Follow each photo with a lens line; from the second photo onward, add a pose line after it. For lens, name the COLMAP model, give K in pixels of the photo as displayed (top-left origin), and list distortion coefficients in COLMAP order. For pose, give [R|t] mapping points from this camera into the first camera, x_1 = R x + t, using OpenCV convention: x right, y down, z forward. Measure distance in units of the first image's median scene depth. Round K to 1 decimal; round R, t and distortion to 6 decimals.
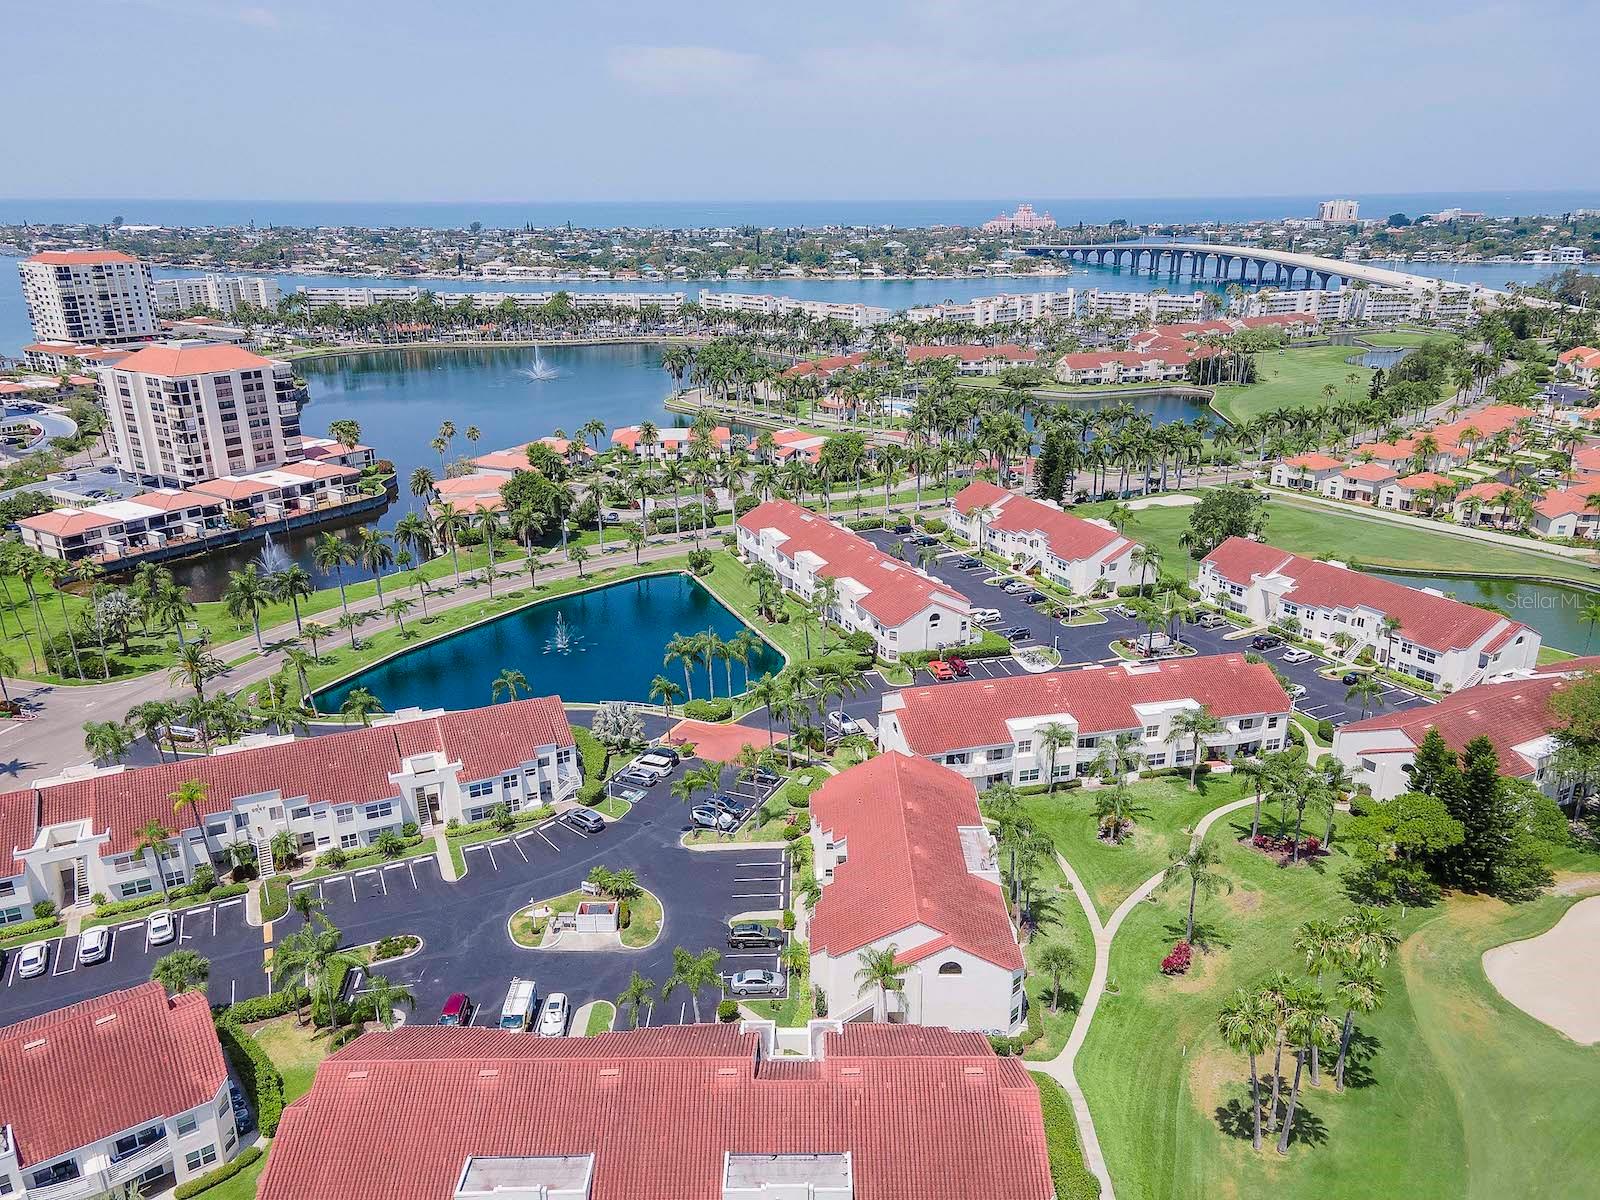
lens RADIAL K [[1158.1, 0, 806.7], [0, 1158.1, 597.4], [0, 0, 1]] dist [0.037832, 0.024318]
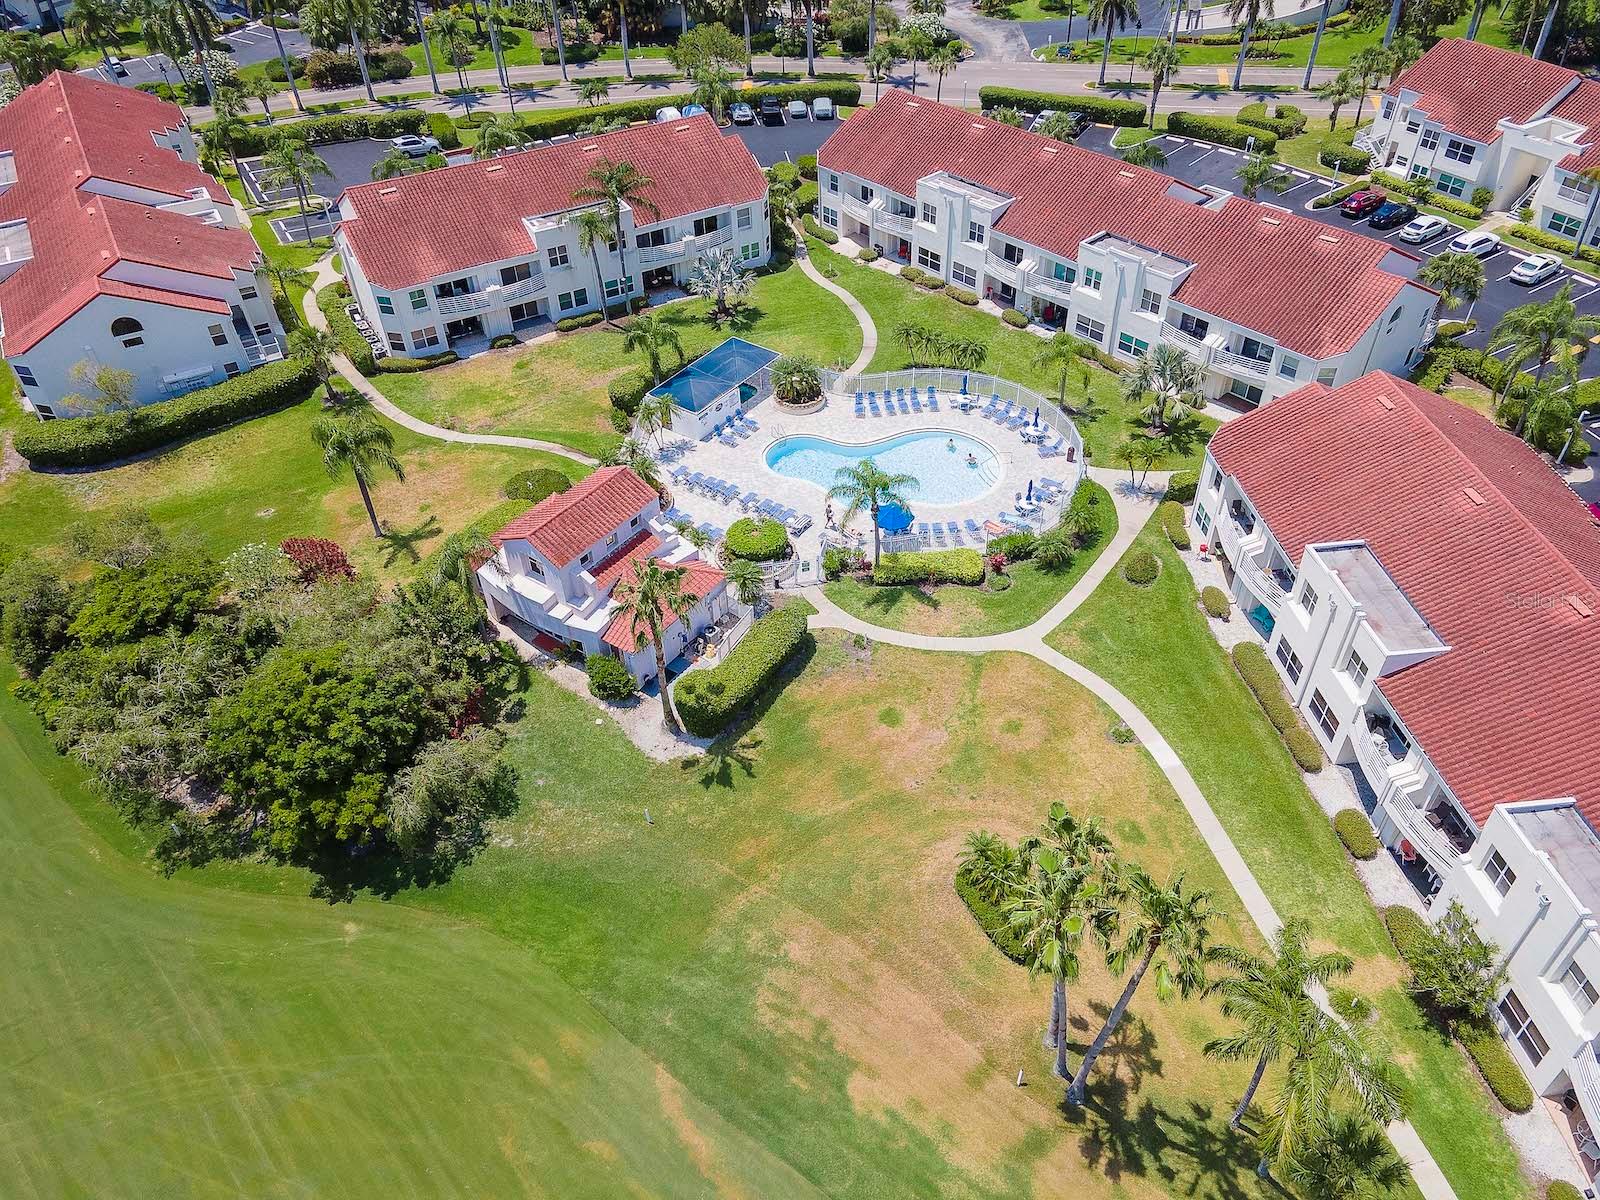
lens RADIAL K [[1158.1, 0, 803.6], [0, 1158.1, 597.4], [0, 0, 1]] dist [0.037832, 0.024318]
pose [[0.119388, 0.657353, -0.744065, 0.095338], [-0.306535, 0.737217, 0.602119, 0.051430], [0.944342, 0.156197, 0.289517, 0.147553]]
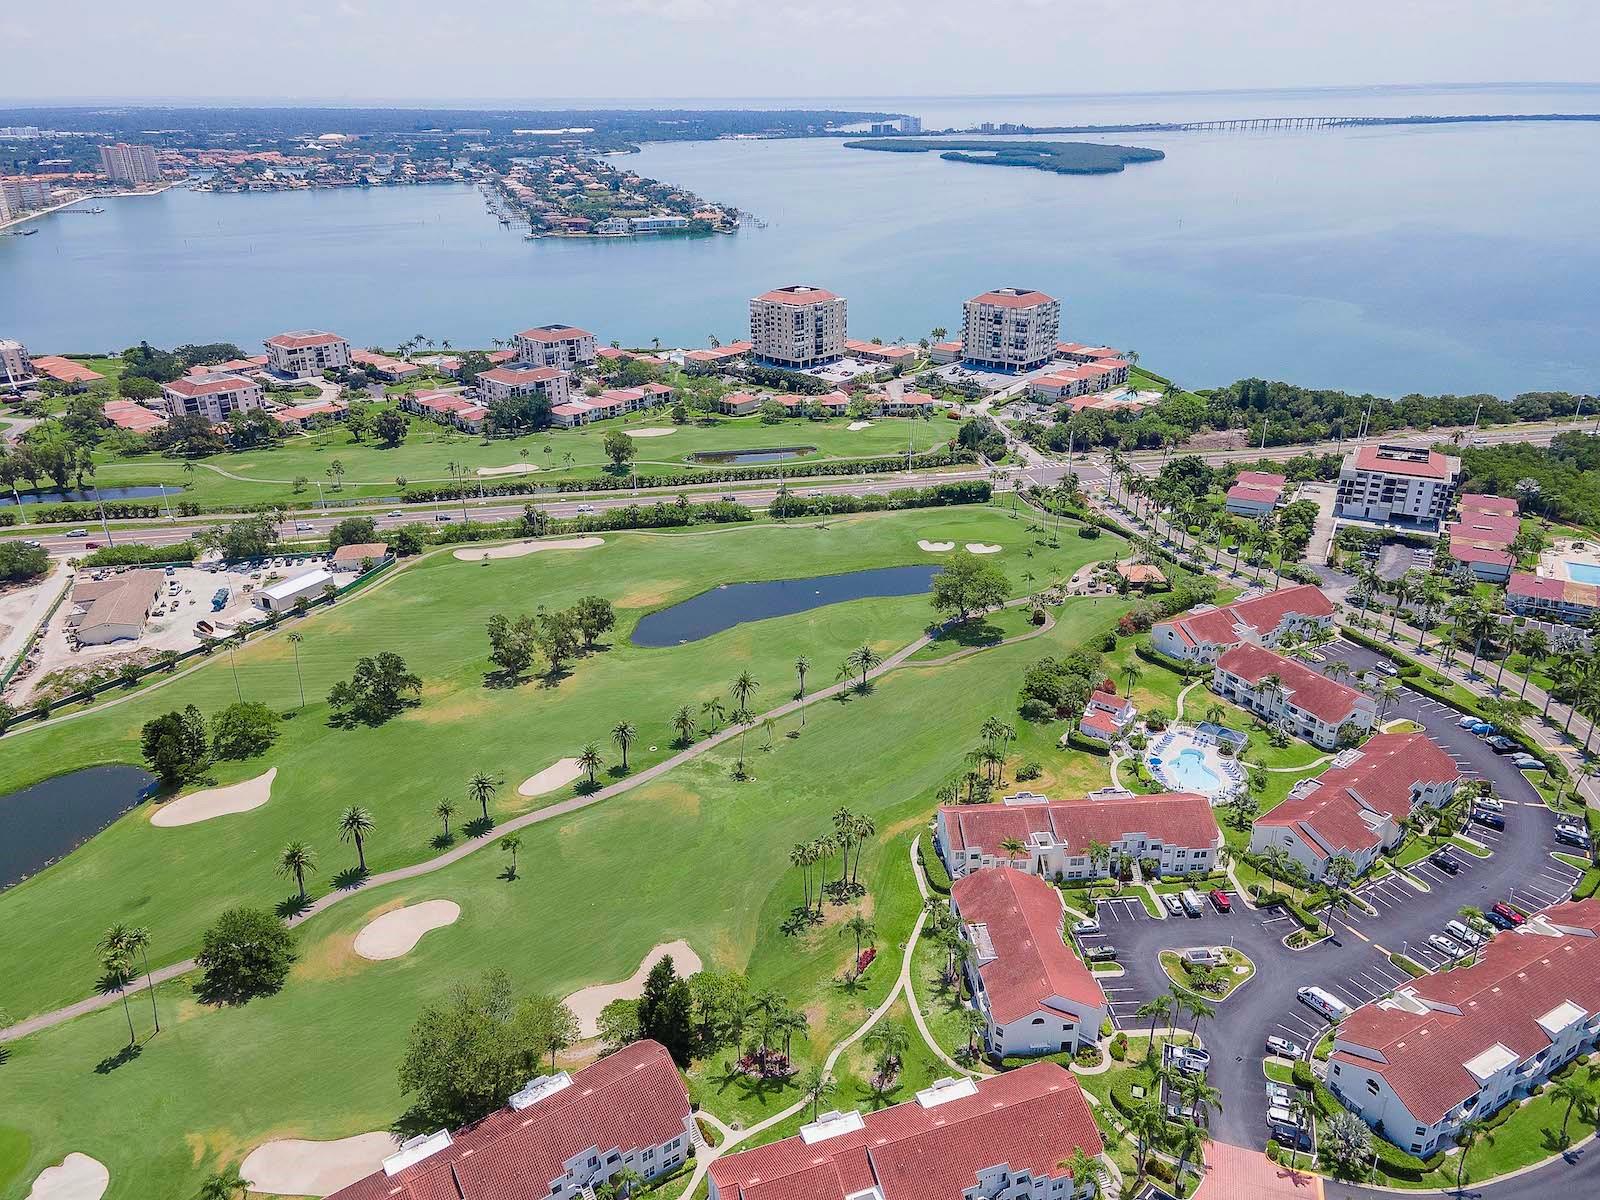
lens RADIAL K [[1158.1, 0, 807.7], [0, 1158.1, 599.5], [0, 0, 1]] dist [0.037832, 0.024318]
pose [[-0.995534, 0.050166, -0.079965, 0.255738], [-0.017411, 0.734990, 0.677854, -0.643785], [0.092779, 0.676219, -0.730835, 0.943033]]
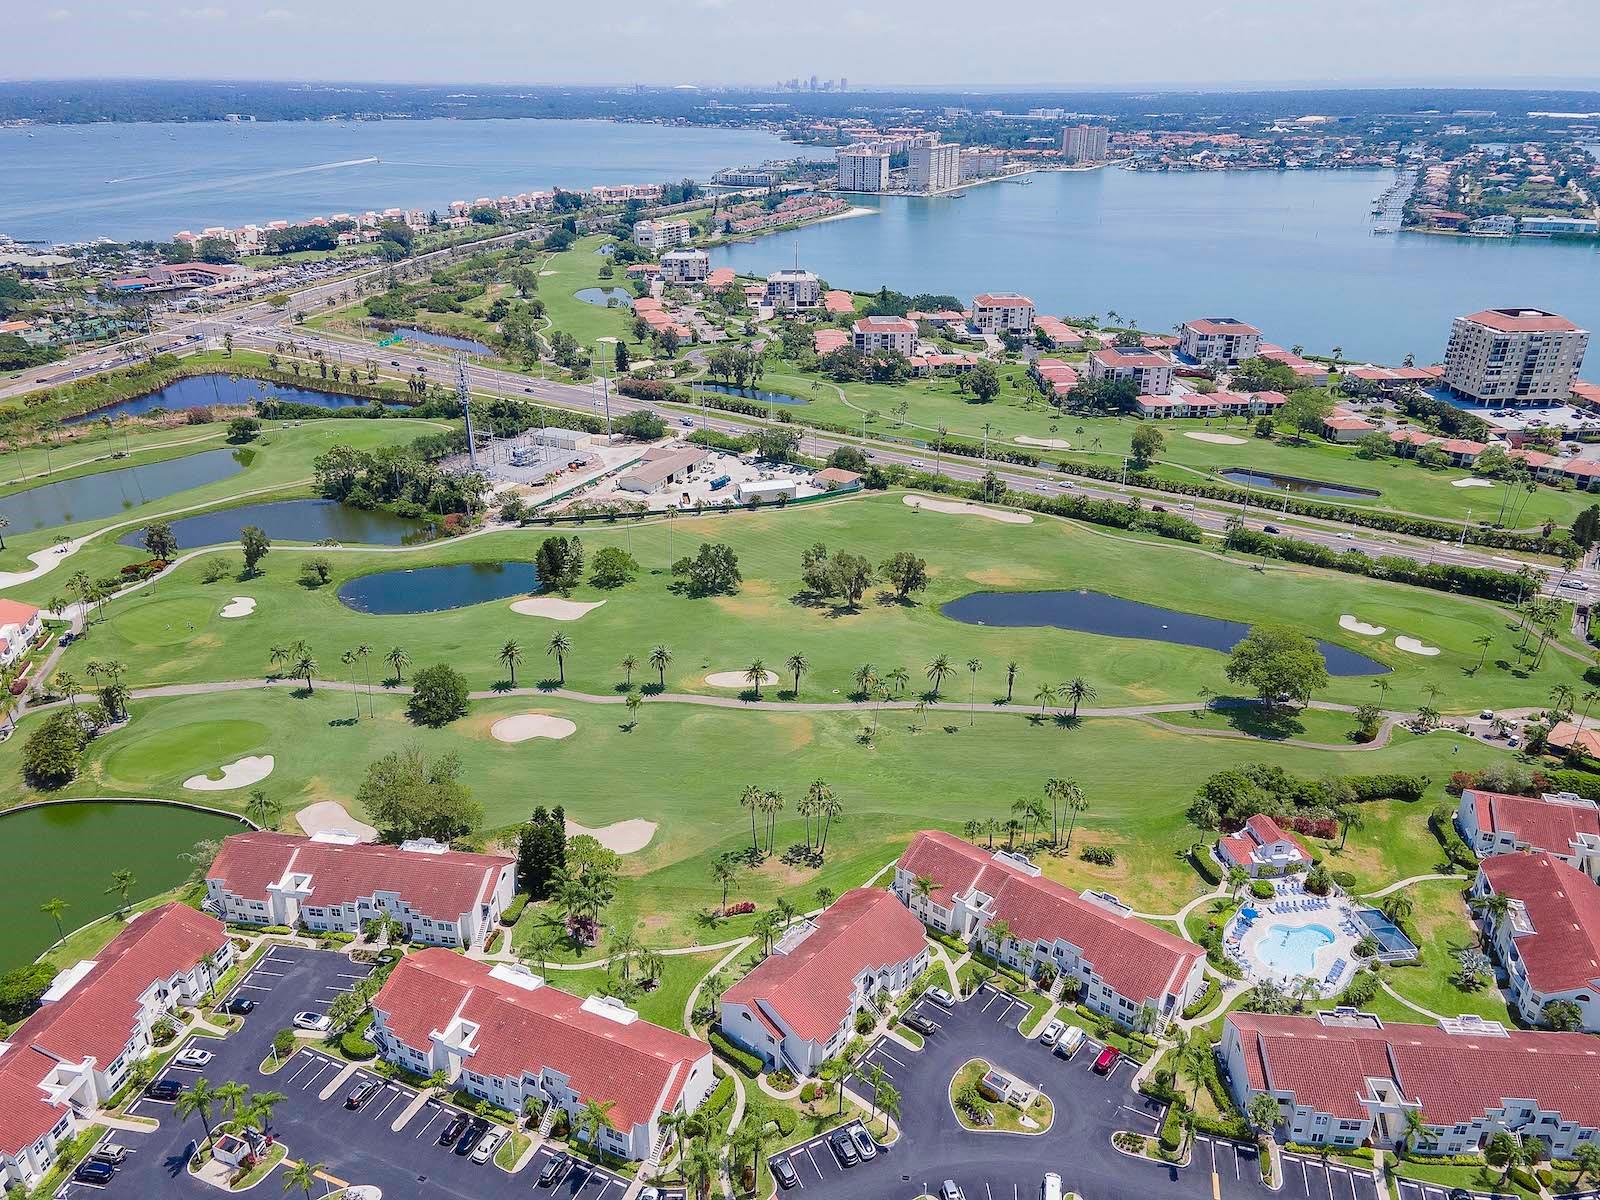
lens RADIAL K [[1158.1, 0, 807.6], [0, 1158.1, 599.6], [0, 0, 1]] dist [0.037832, 0.024318]
pose [[-0.777540, -0.253555, 0.575449, -0.351660], [0.208615, 0.759273, 0.616429, -0.589039], [-0.593221, 0.599345, -0.537470, 0.804331]]
